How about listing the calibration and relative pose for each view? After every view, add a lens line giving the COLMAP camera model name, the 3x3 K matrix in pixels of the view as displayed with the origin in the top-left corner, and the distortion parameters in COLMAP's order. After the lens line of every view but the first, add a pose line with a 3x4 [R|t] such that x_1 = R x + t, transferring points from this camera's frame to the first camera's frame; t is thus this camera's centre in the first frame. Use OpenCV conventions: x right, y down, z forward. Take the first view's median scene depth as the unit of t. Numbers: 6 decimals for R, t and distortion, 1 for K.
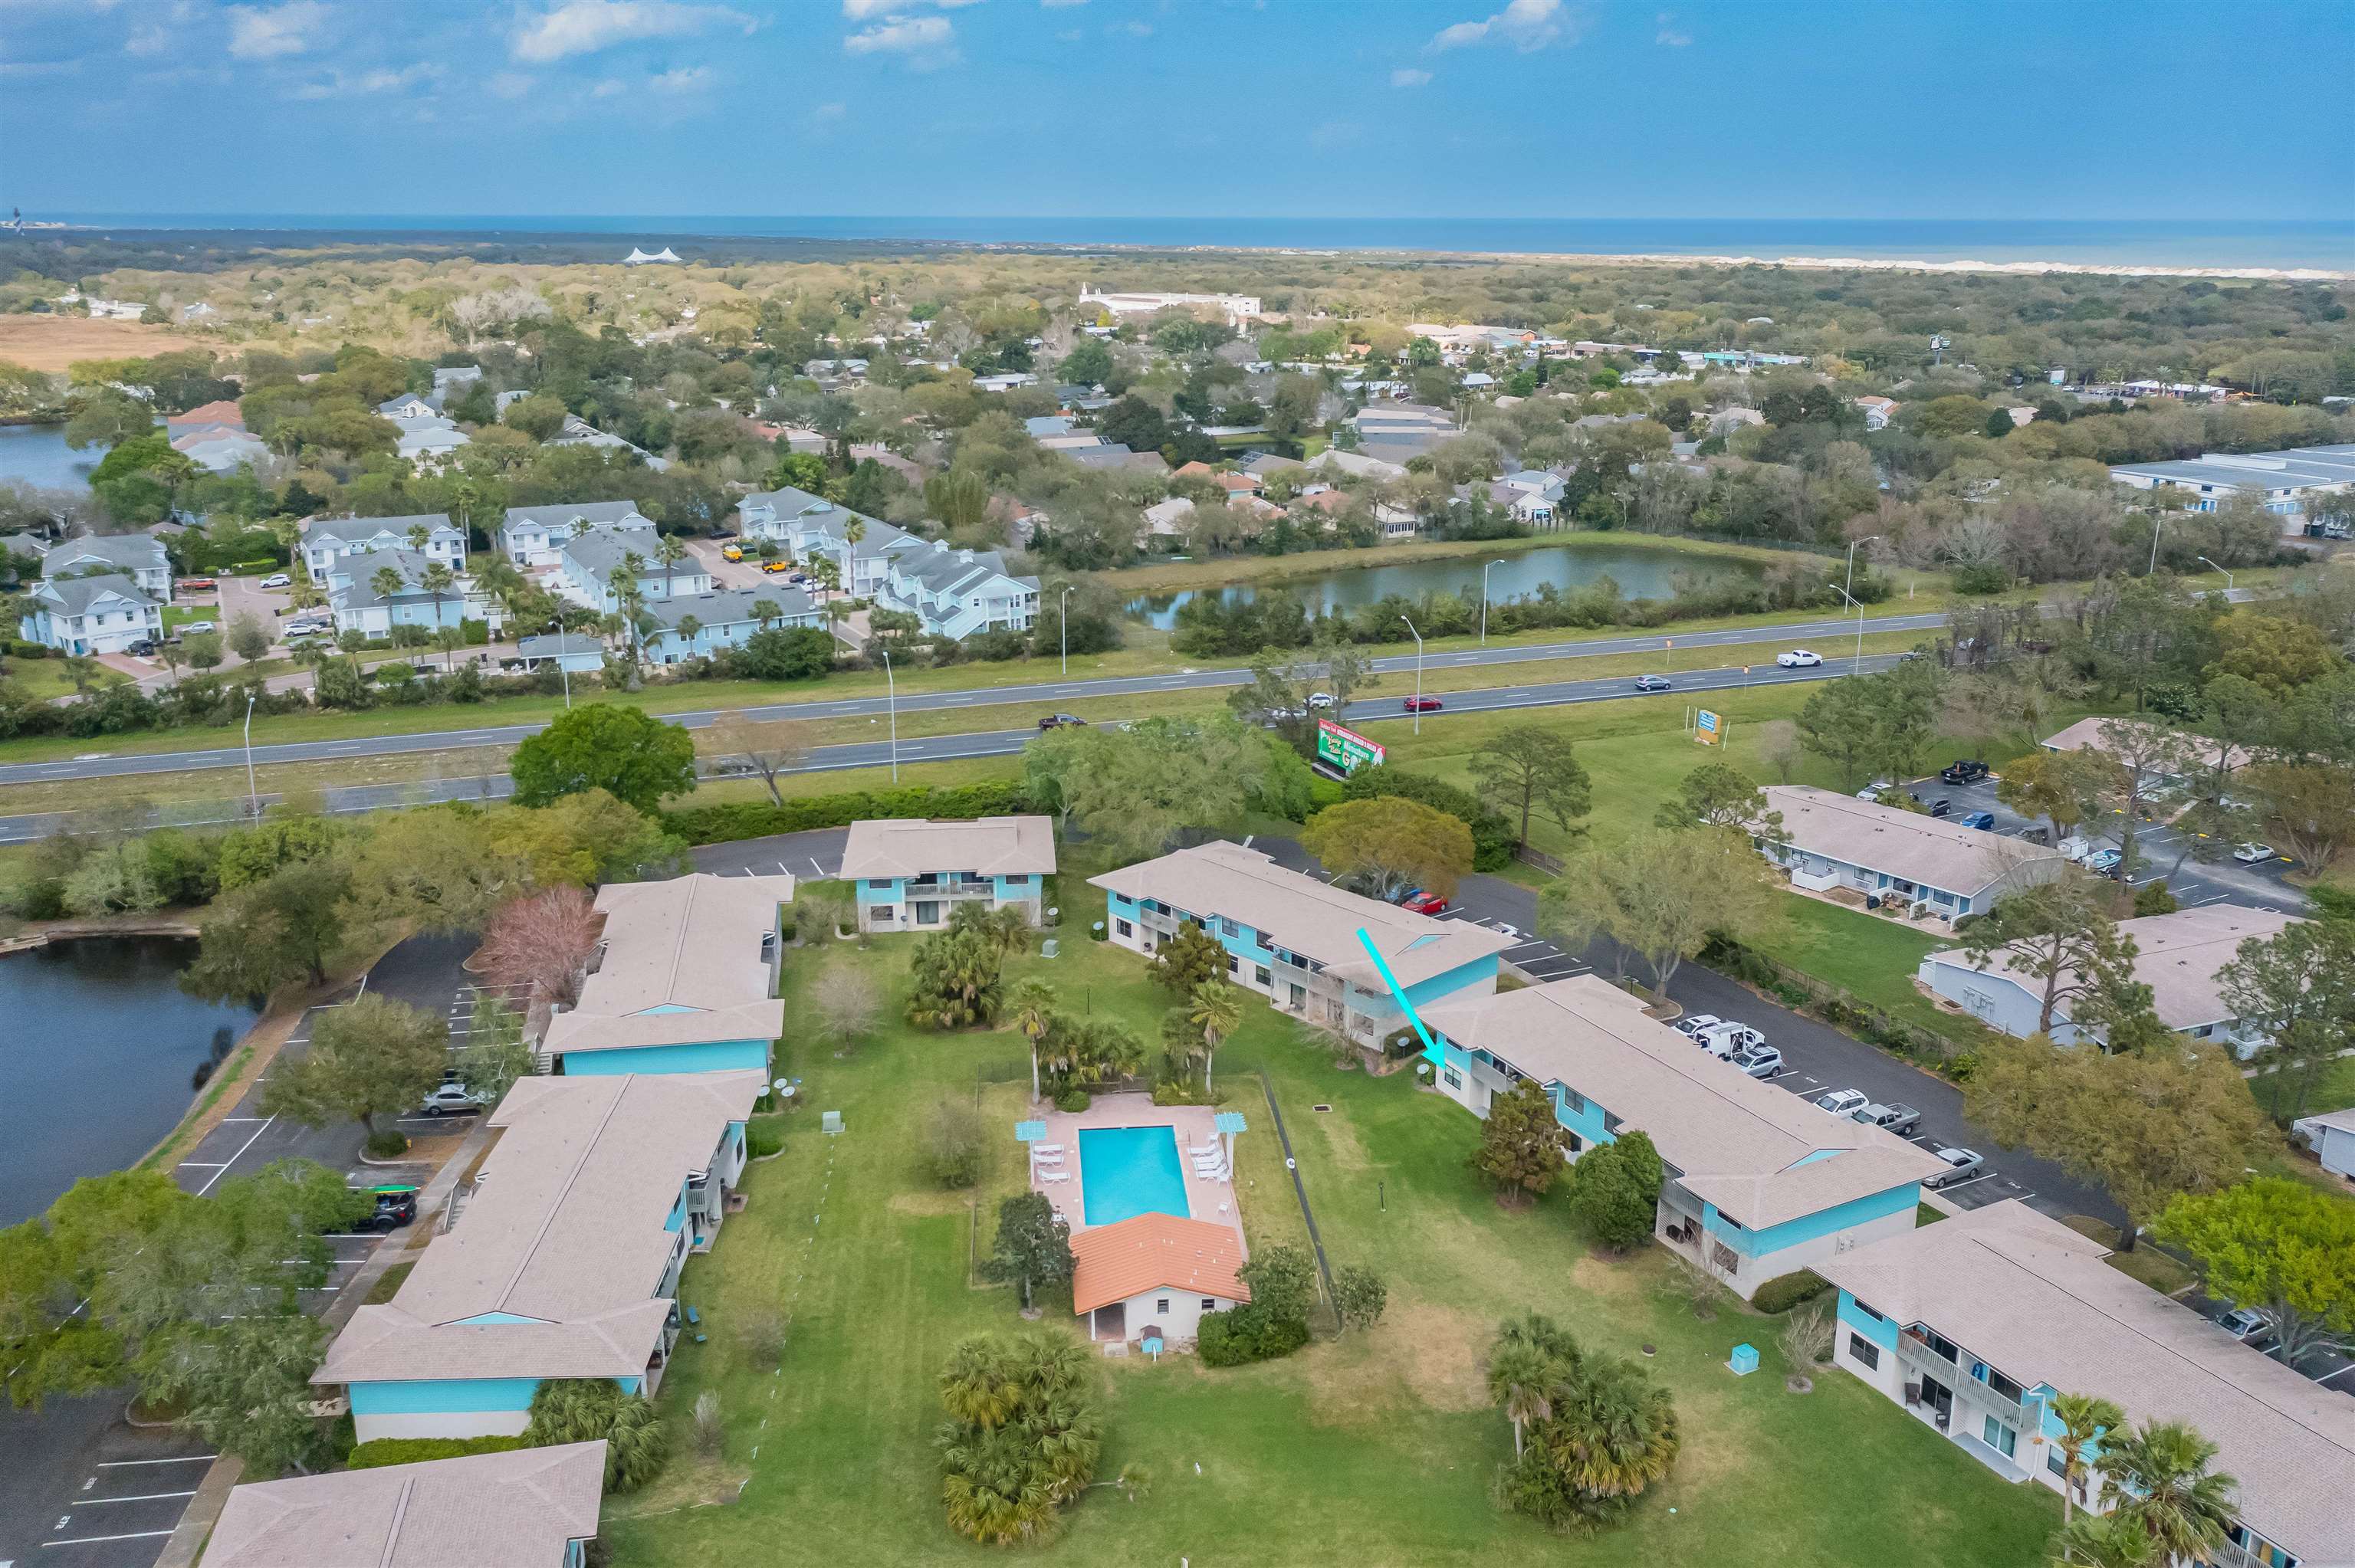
lens RADIAL K [[1959.6, 0, 1177.5], [0, 1959.6, 784.0], [0, 0, 1]] dist [0.001098, 0.020675]
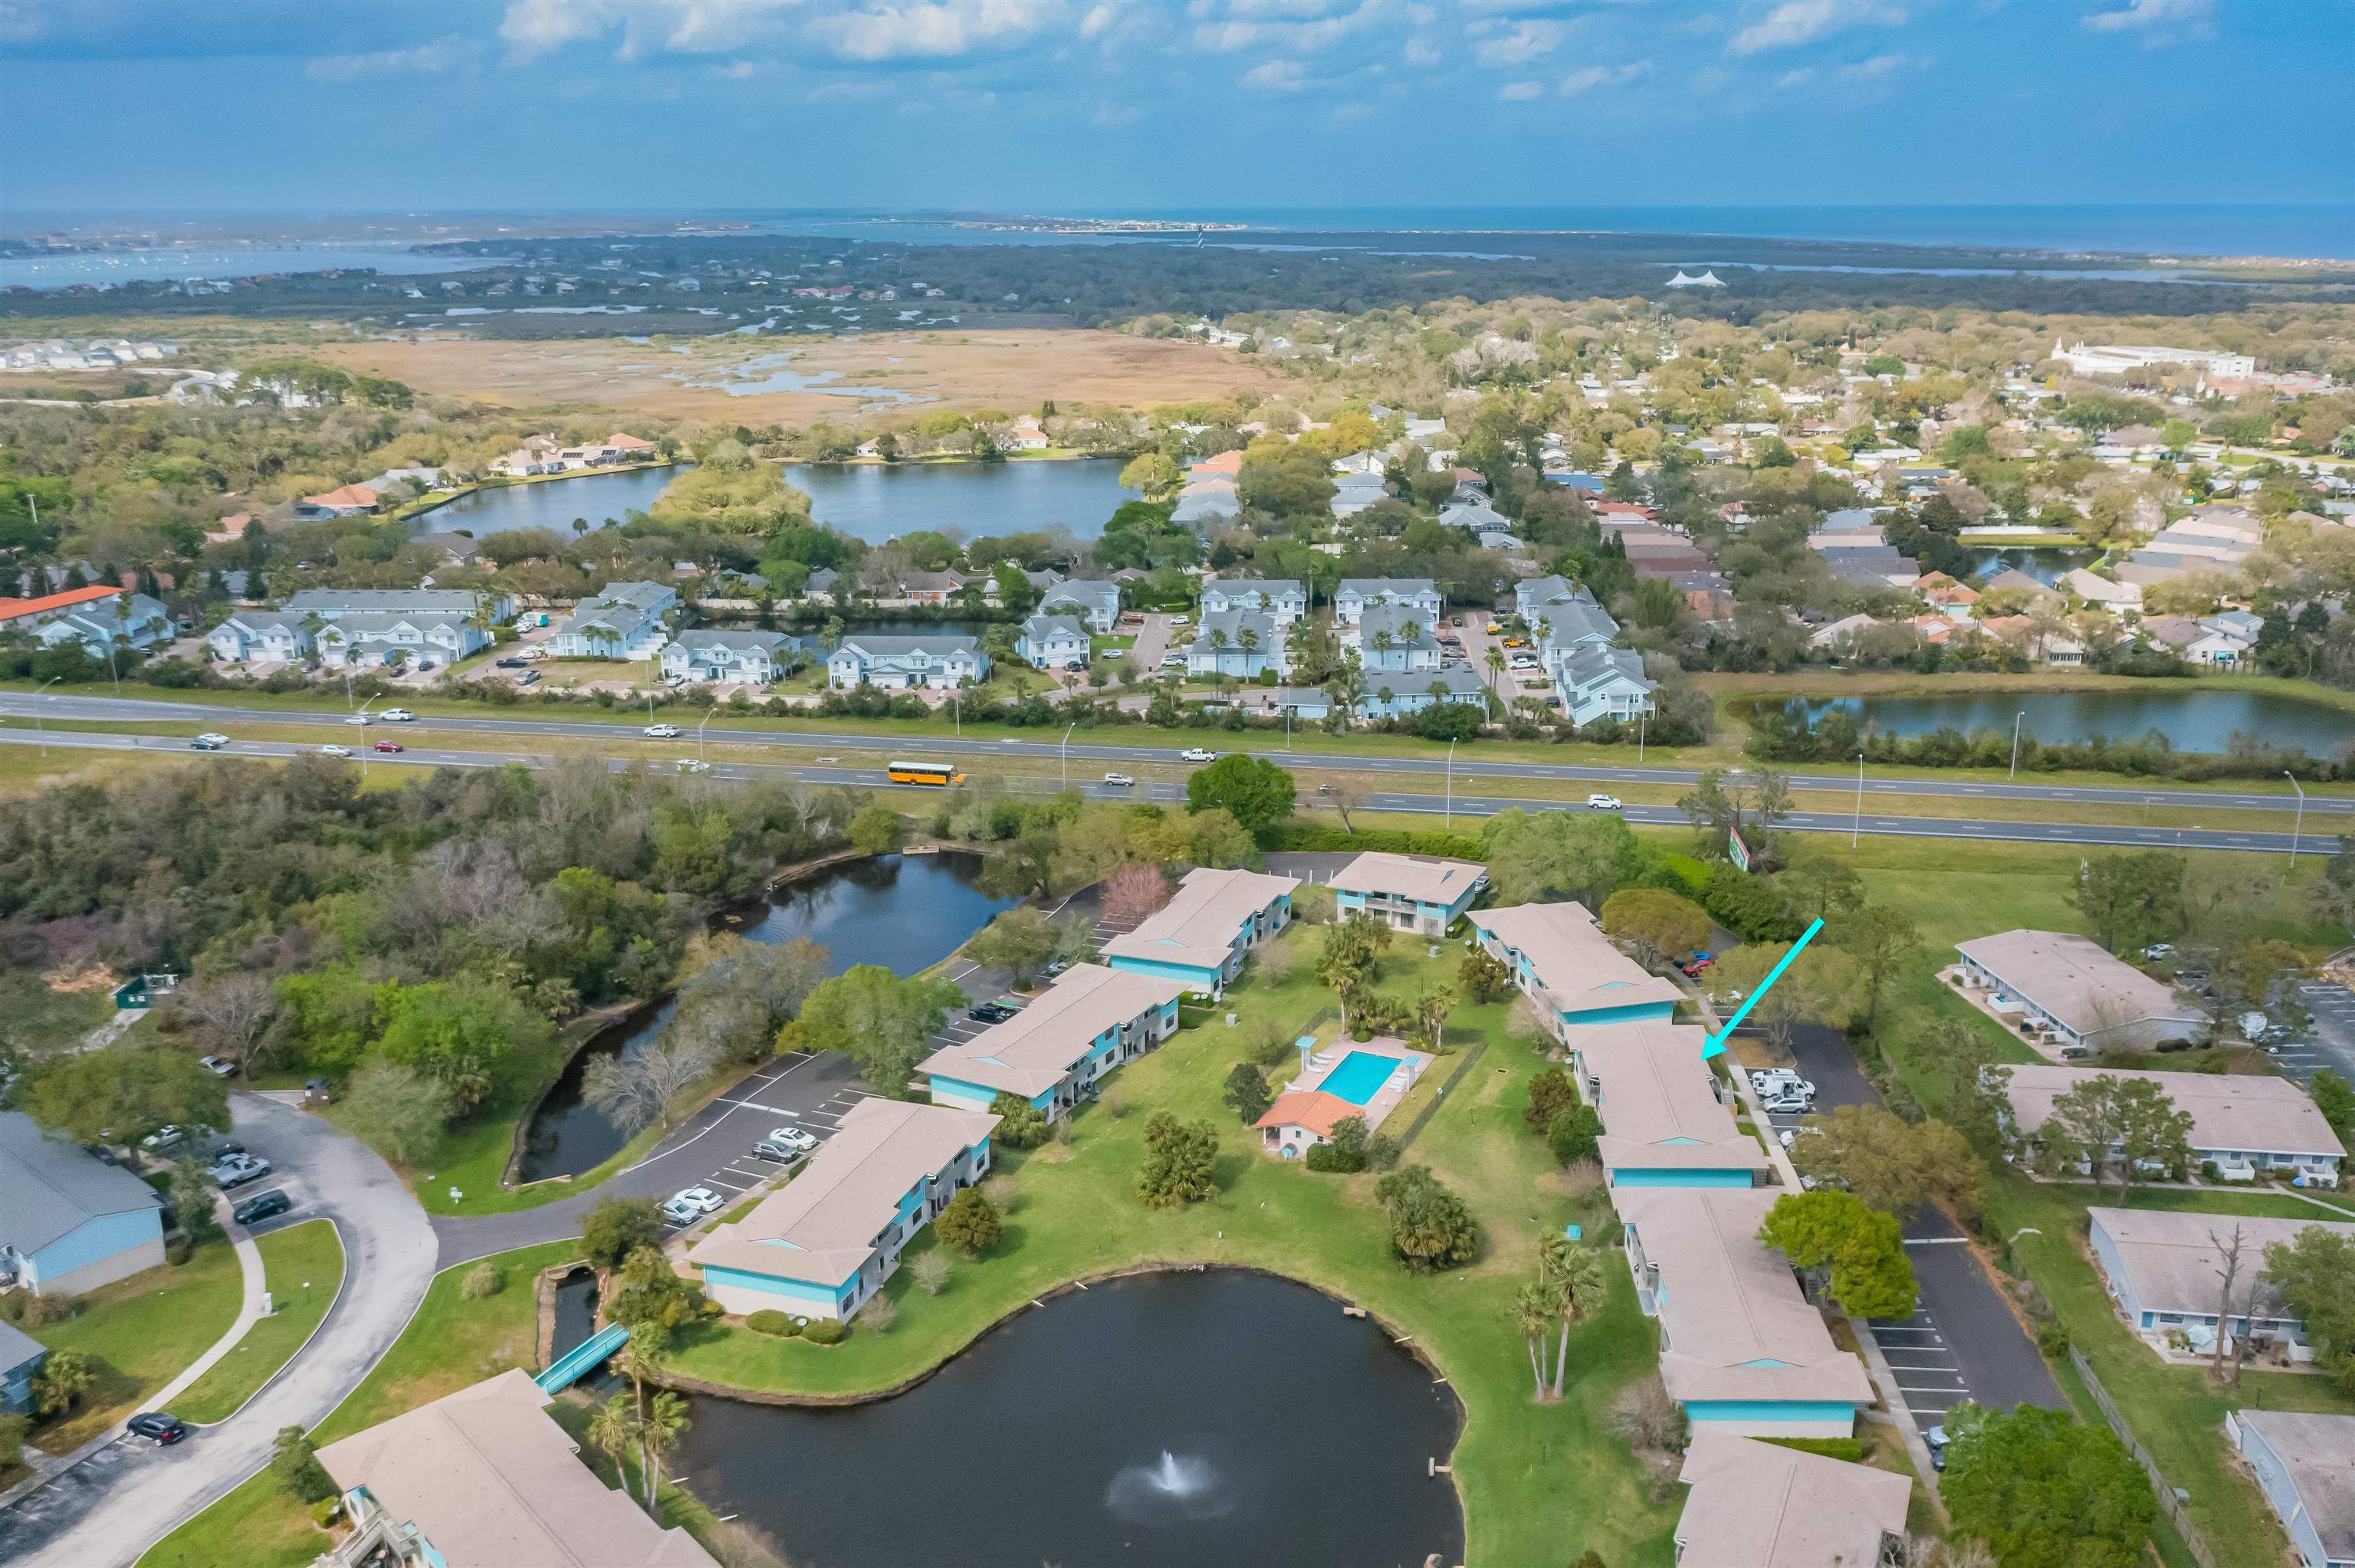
lens RADIAL K [[1959.6, 0, 1177.5], [0, 1959.6, 784.0], [0, 0, 1]] dist [0.001098, 0.020675]
pose [[0.857358, 0.133827, -0.497019, 0.324047], [-0.128829, 0.990667, 0.044517, -0.057660], [0.498338, 0.025864, 0.866597, -0.293835]]
